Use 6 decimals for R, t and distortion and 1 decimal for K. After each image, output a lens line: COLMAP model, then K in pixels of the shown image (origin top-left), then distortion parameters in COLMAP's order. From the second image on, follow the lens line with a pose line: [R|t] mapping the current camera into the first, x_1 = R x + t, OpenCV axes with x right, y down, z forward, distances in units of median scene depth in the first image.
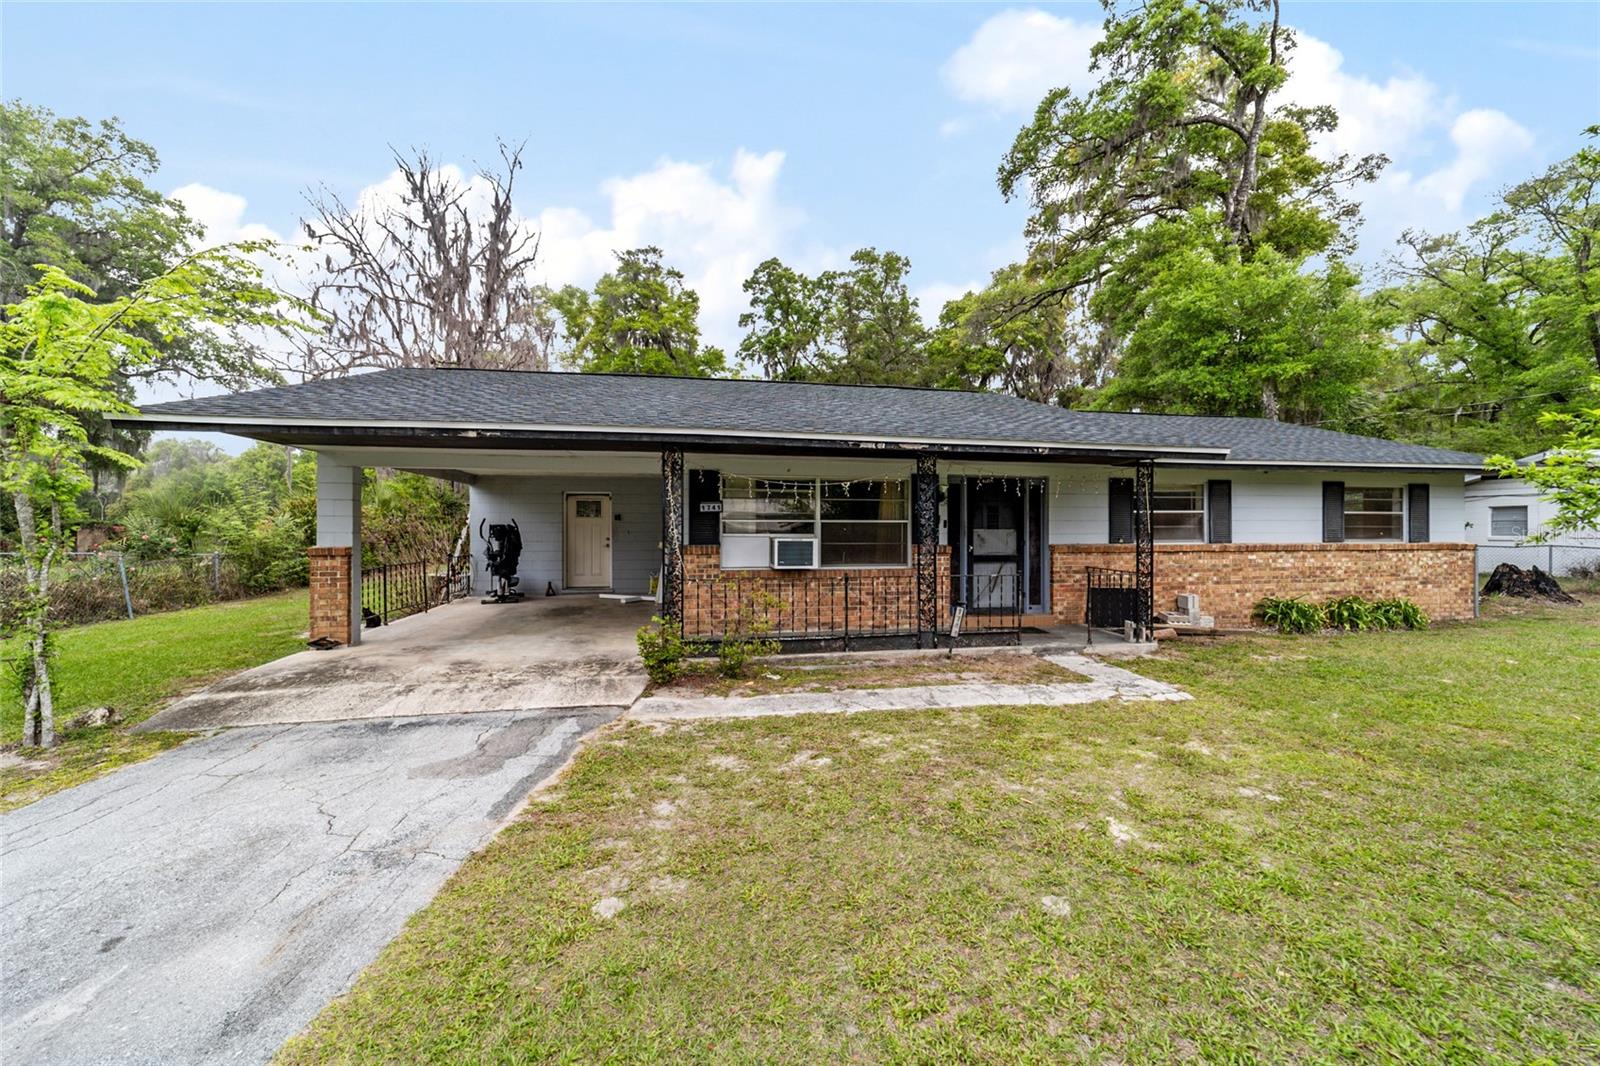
lens RADIAL K [[610.1, 0, 799.1], [0, 610.1, 530.3], [0, 0, 1]] dist [-0.018053, 0.008277]
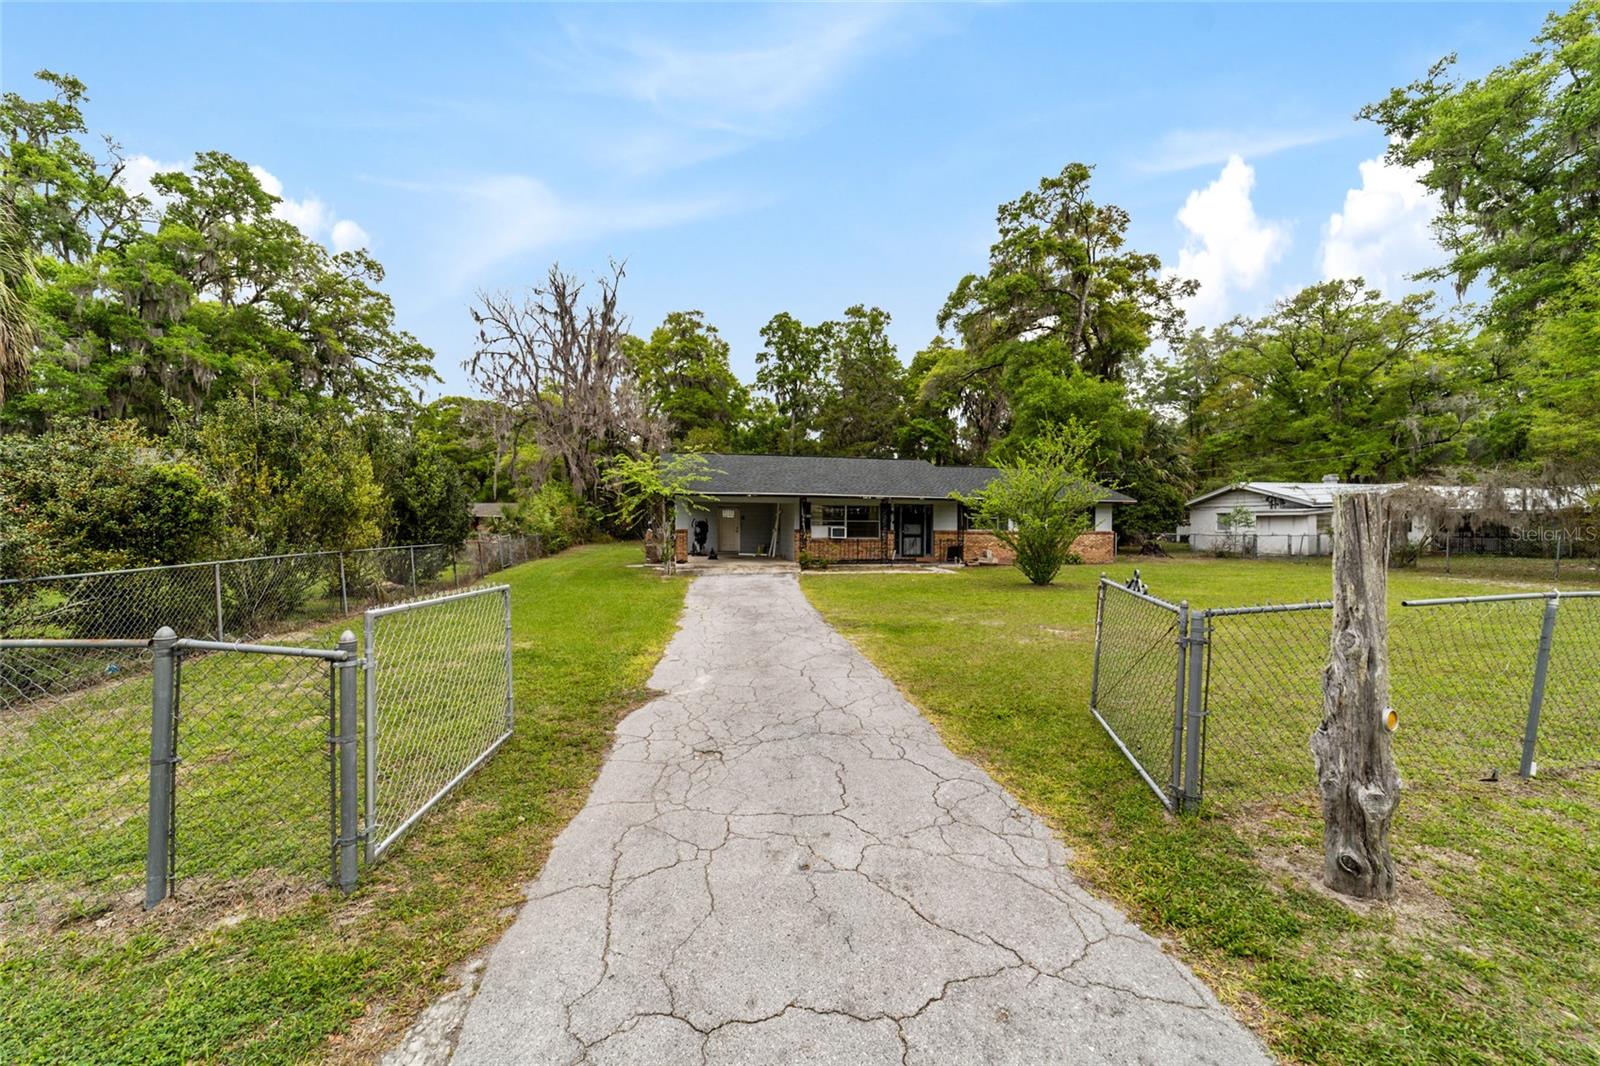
lens RADIAL K [[610.1, 0, 800.2], [0, 610.1, 531.8], [0, 0, 1]] dist [-0.018053, 0.008277]
pose [[0.999609, 0.005606, 0.027392, -0.201755], [-0.005926, 0.999915, 0.011610, 0.001521], [-0.027324, -0.011767, 0.999557, -1.400819]]
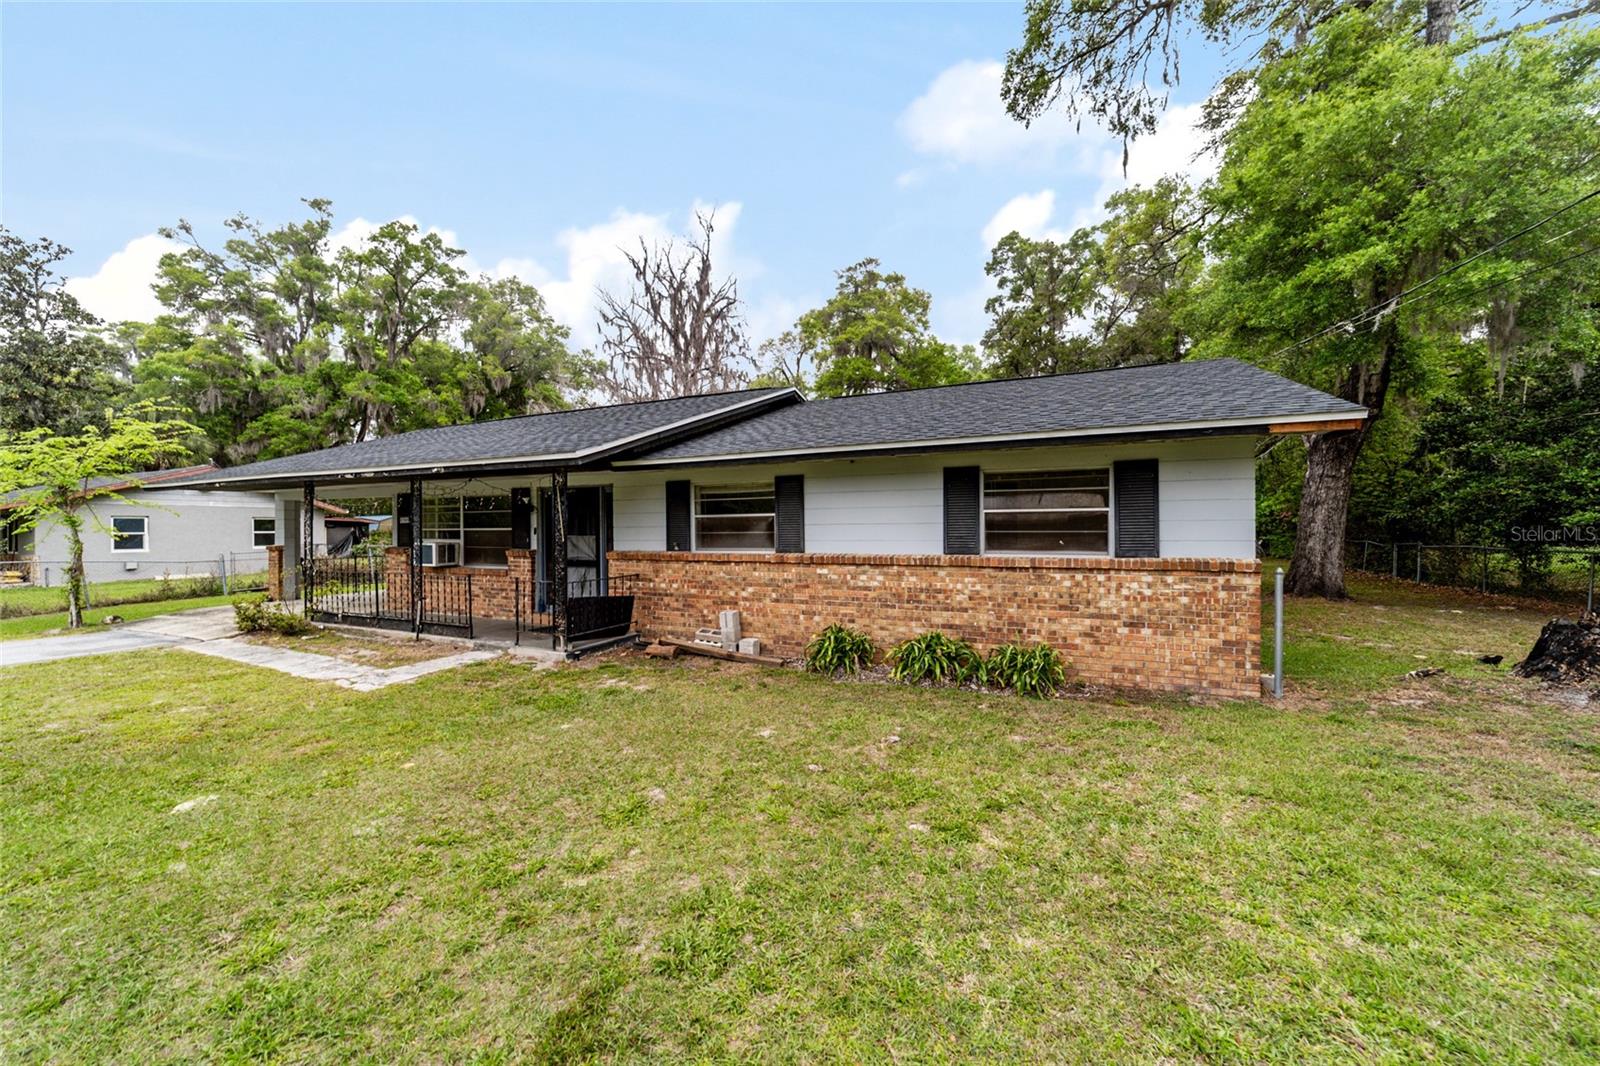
lens RADIAL K [[610.1, 0, 799.3], [0, 610.1, 531.2], [0, 0, 1]] dist [-0.018053, 0.008277]
pose [[0.812887, -0.001587, -0.582420, 1.110184], [0.005323, 0.999975, 0.004706, -0.011081], [0.582398, -0.006925, 0.812874, 0.315499]]
